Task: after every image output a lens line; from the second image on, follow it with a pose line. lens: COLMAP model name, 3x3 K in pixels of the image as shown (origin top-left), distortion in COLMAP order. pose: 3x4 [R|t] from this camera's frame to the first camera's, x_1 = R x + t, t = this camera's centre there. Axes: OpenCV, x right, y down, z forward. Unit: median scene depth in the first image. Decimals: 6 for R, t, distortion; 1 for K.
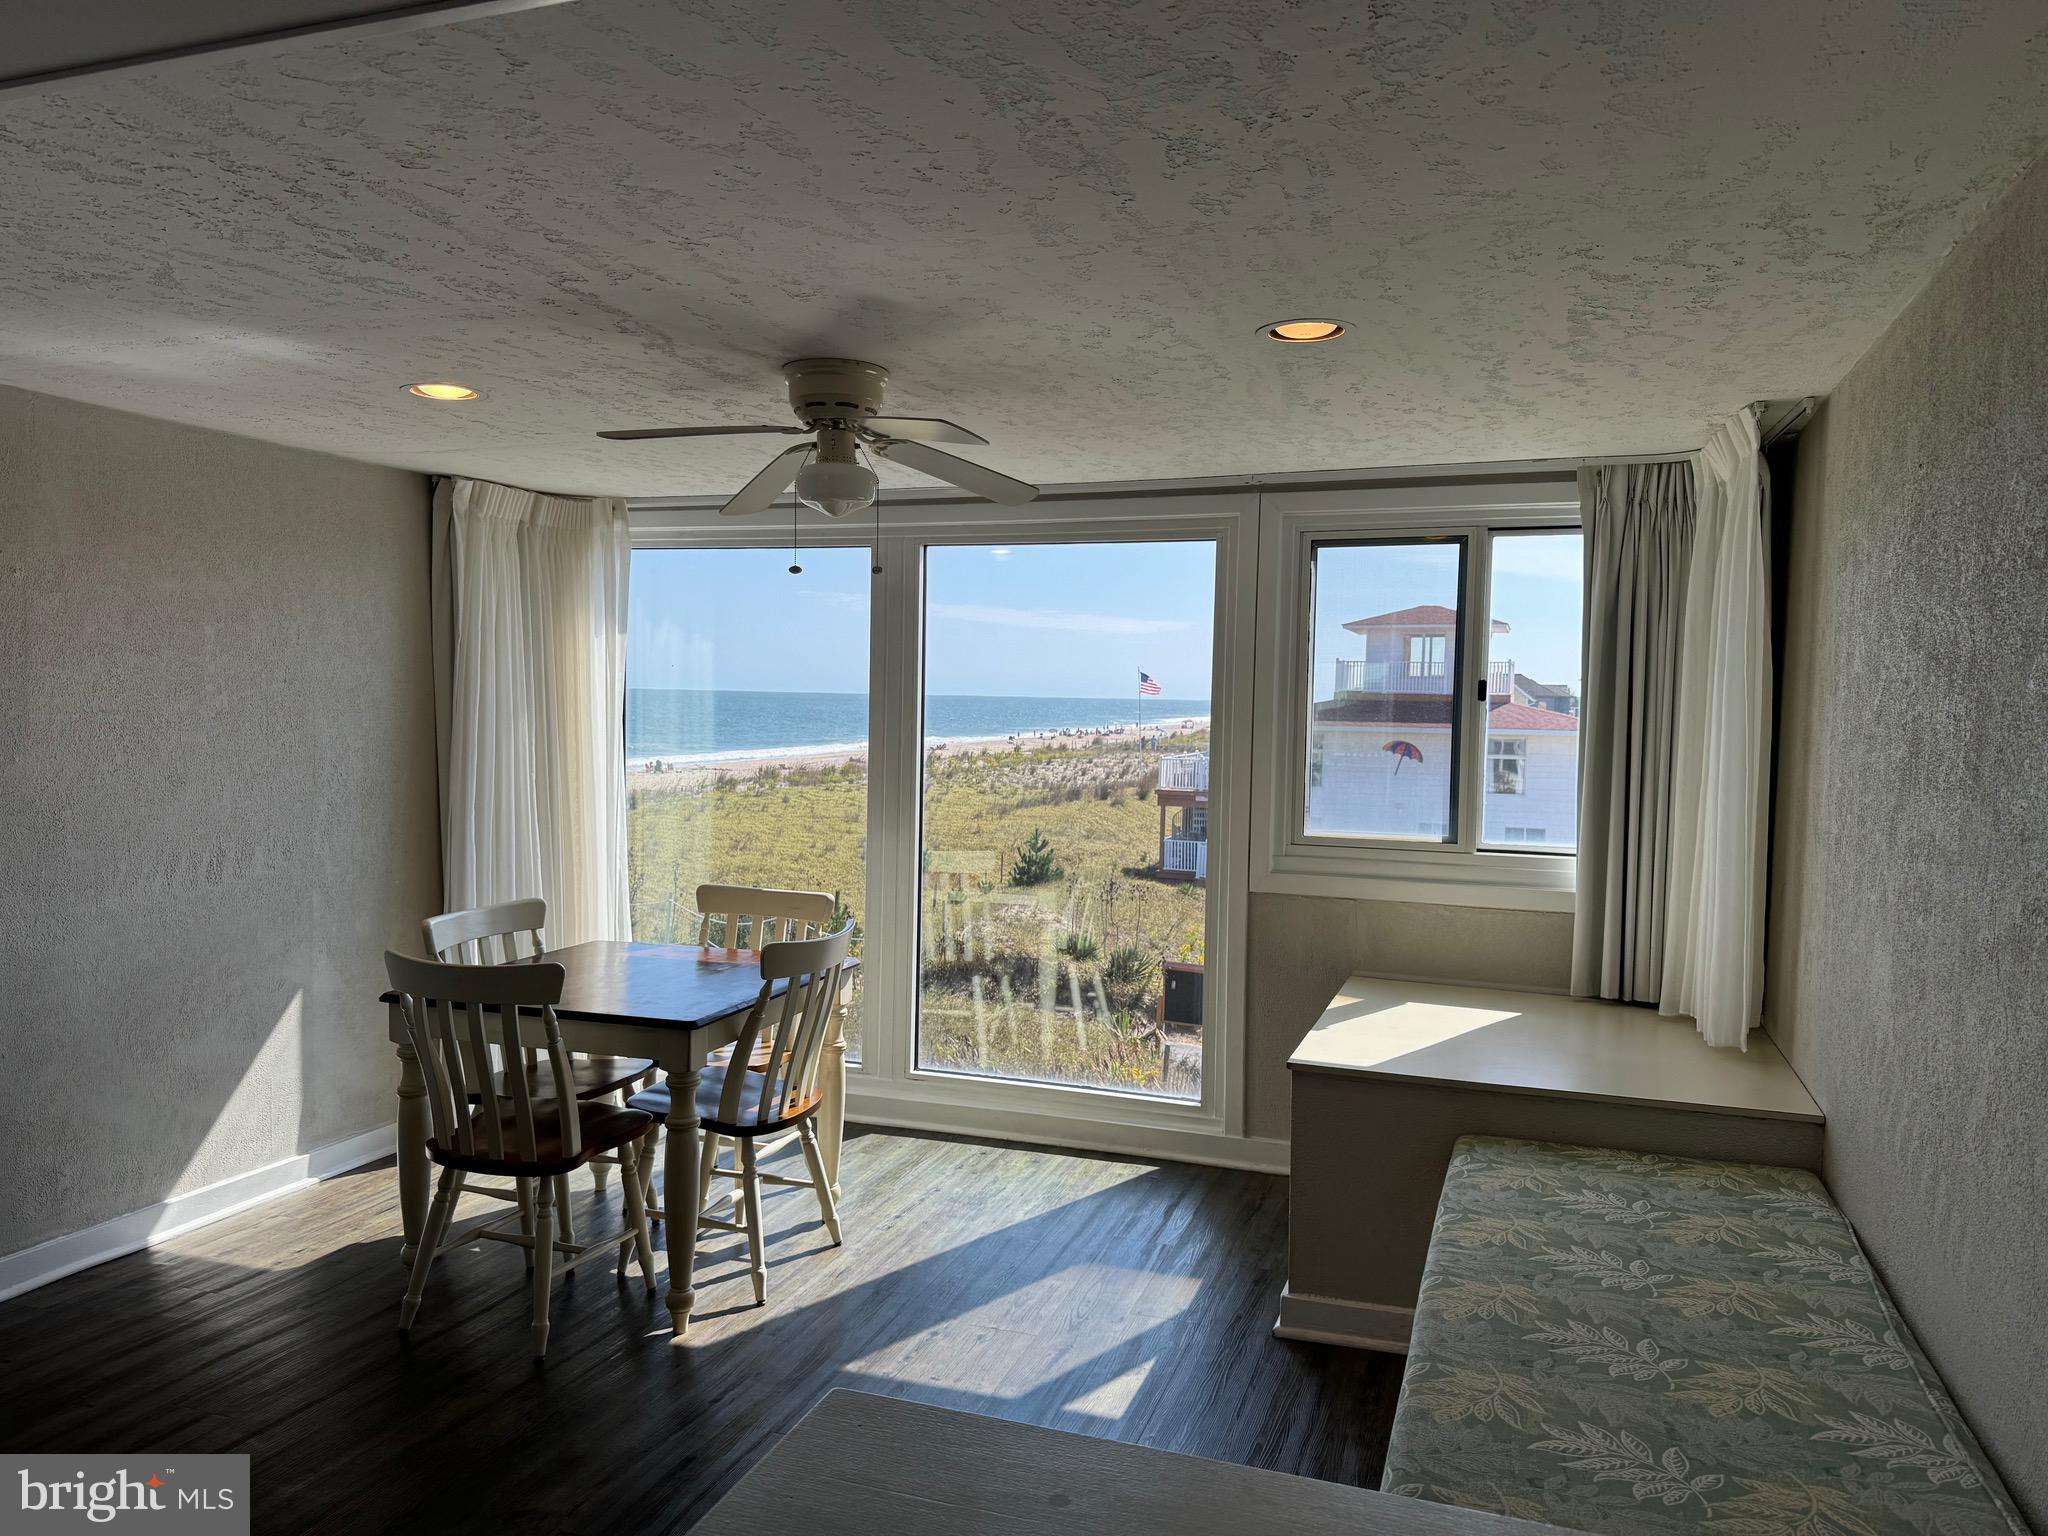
lens RADIAL K [[1430.9, 0, 1019.9], [0, 1430.9, 782.0], [0, 0, 1]] dist [0.158232, -0.230491]
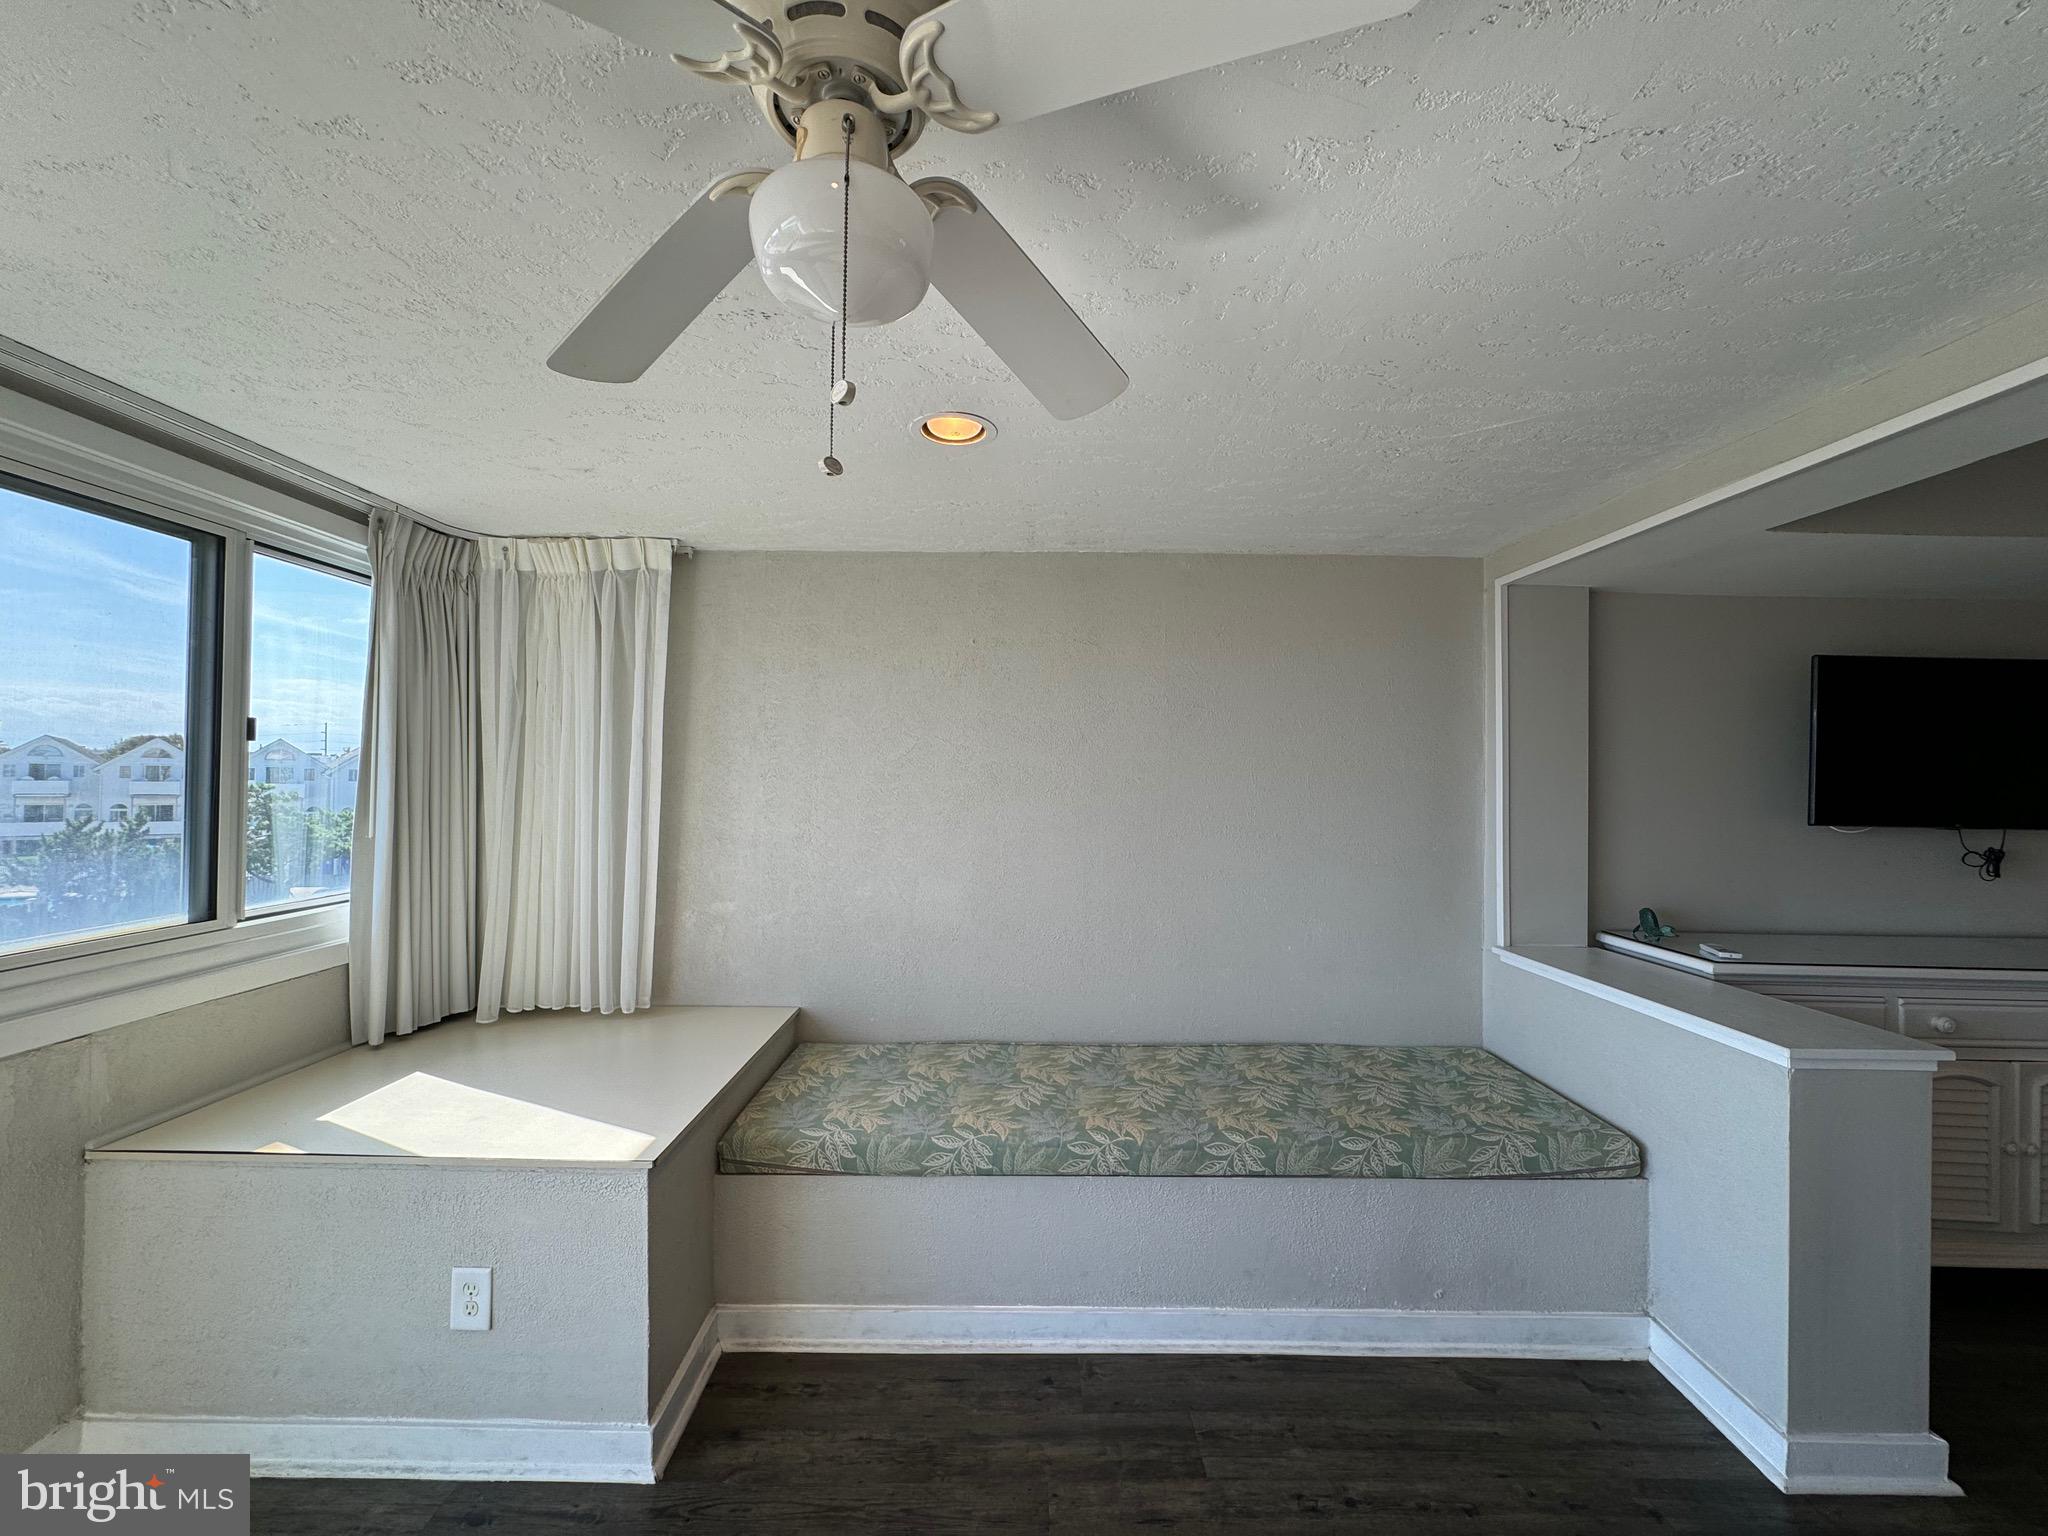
lens RADIAL K [[830.0, 0, 1024.0], [0, 830.0, 768.0], [0, 0, 1]] dist [-0.039948, -0.000014]
pose [[-0.335427, -0.011489, 0.941996, -0.218290], [0.041559, 0.998772, 0.026979, -0.028228], [-0.941149, 0.048199, -0.334537, 0.592481]]
